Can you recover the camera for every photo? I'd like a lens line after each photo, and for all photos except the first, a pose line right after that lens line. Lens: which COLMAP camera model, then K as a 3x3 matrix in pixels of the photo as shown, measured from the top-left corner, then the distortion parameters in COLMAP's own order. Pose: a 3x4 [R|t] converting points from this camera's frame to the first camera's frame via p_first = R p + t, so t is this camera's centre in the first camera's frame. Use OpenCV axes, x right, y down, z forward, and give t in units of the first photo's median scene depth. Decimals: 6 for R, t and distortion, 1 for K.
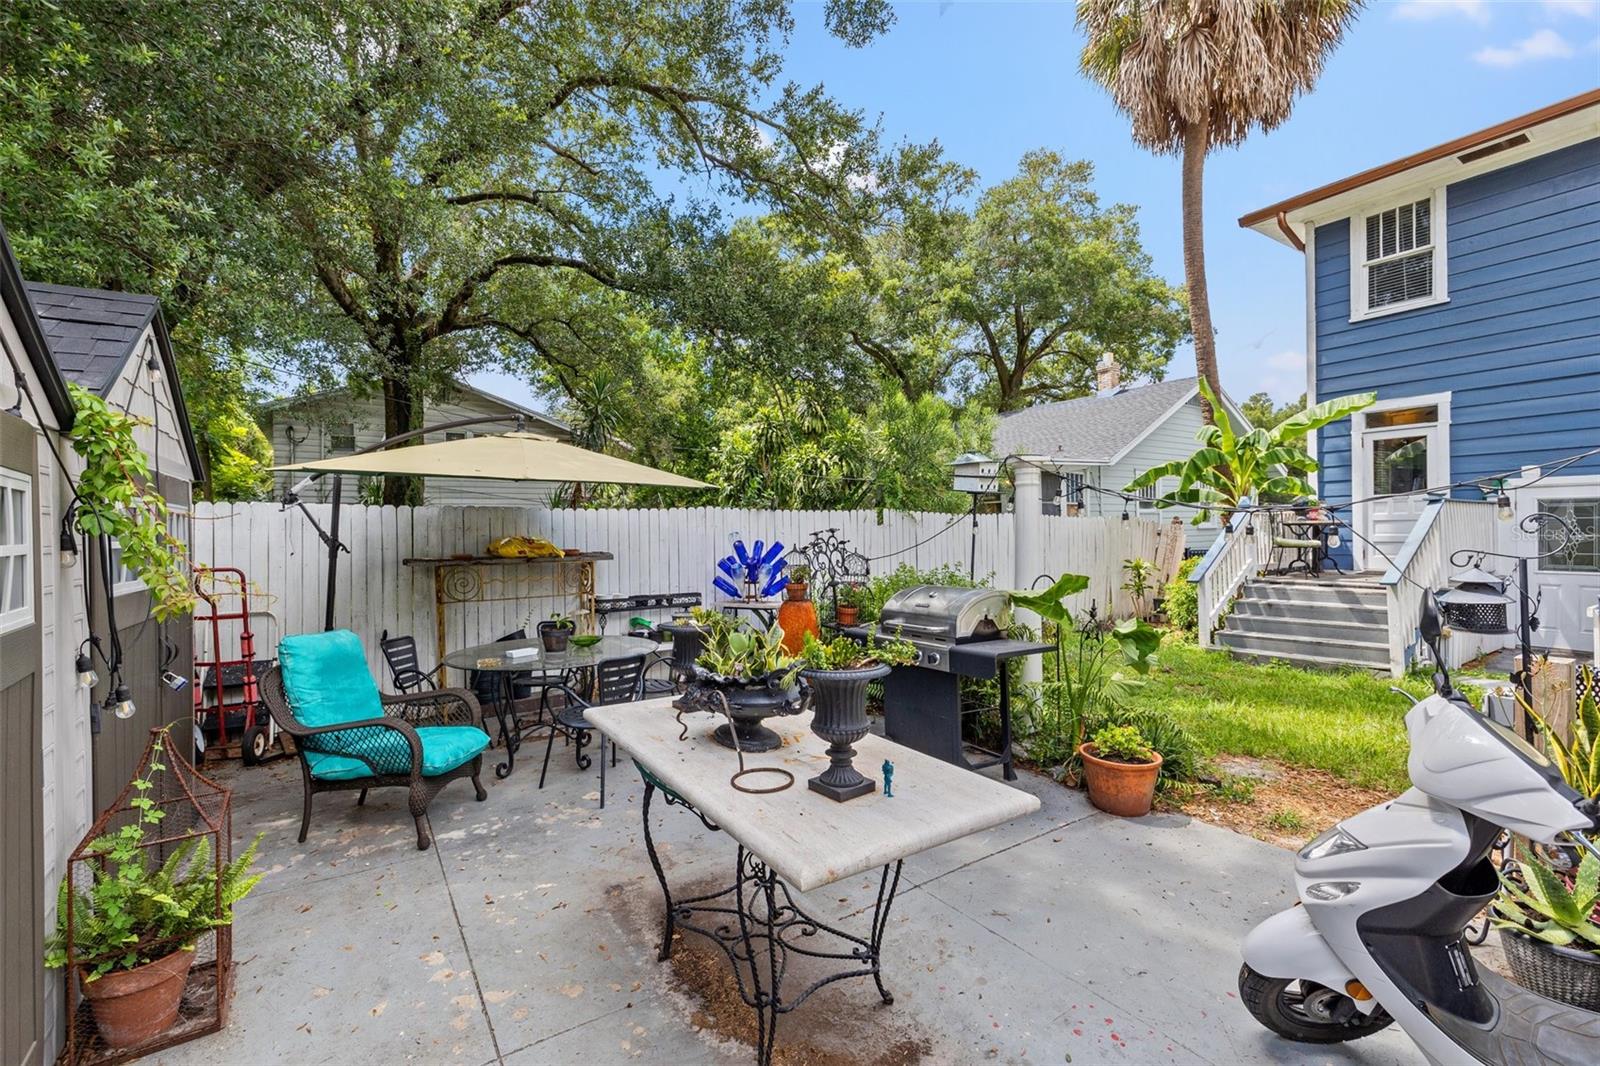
lens RADIAL K [[661.7, 0, 793.2], [0, 661.7, 530.3], [0, 0, 1]] dist [0.000621, -0.000068]
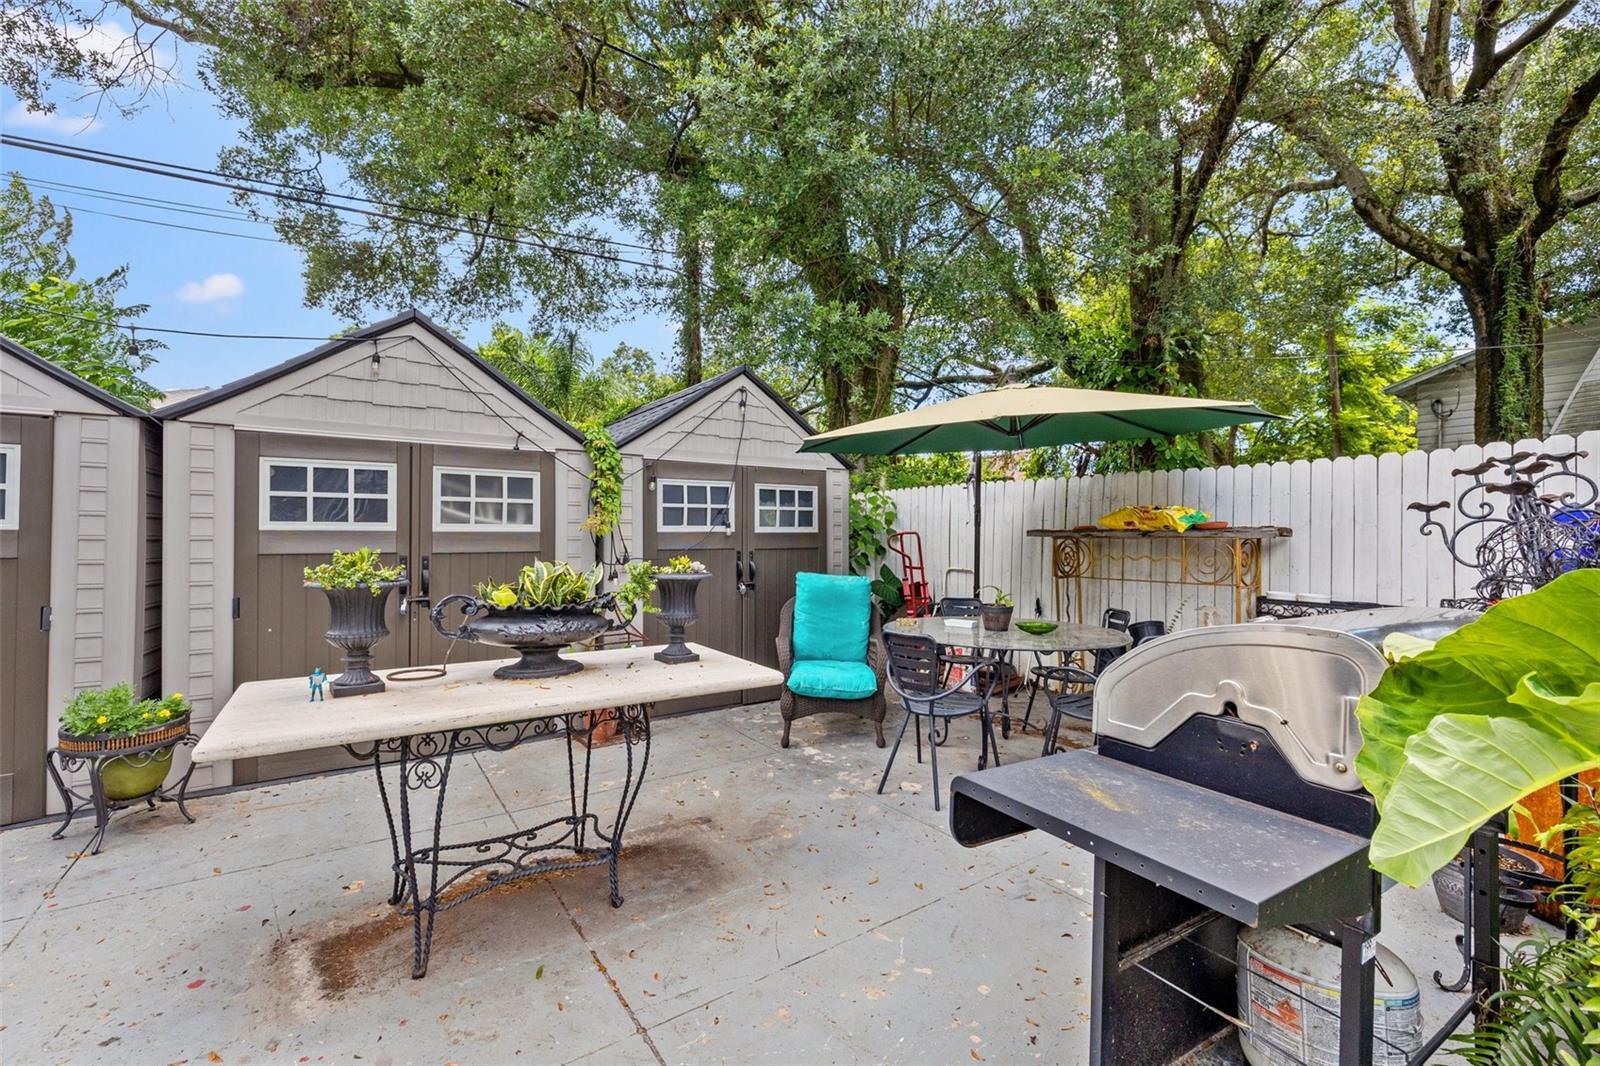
lens RADIAL K [[661.7, 0, 793.2], [0, 661.7, 530.3], [0, 0, 1]] dist [0.000621, -0.000068]
pose [[0.017037, 0.005844, -0.999838, 0.580373], [0.001485, 0.999982, 0.005871, 0.051117], [0.999854, -0.001585, 0.017028, 0.824591]]
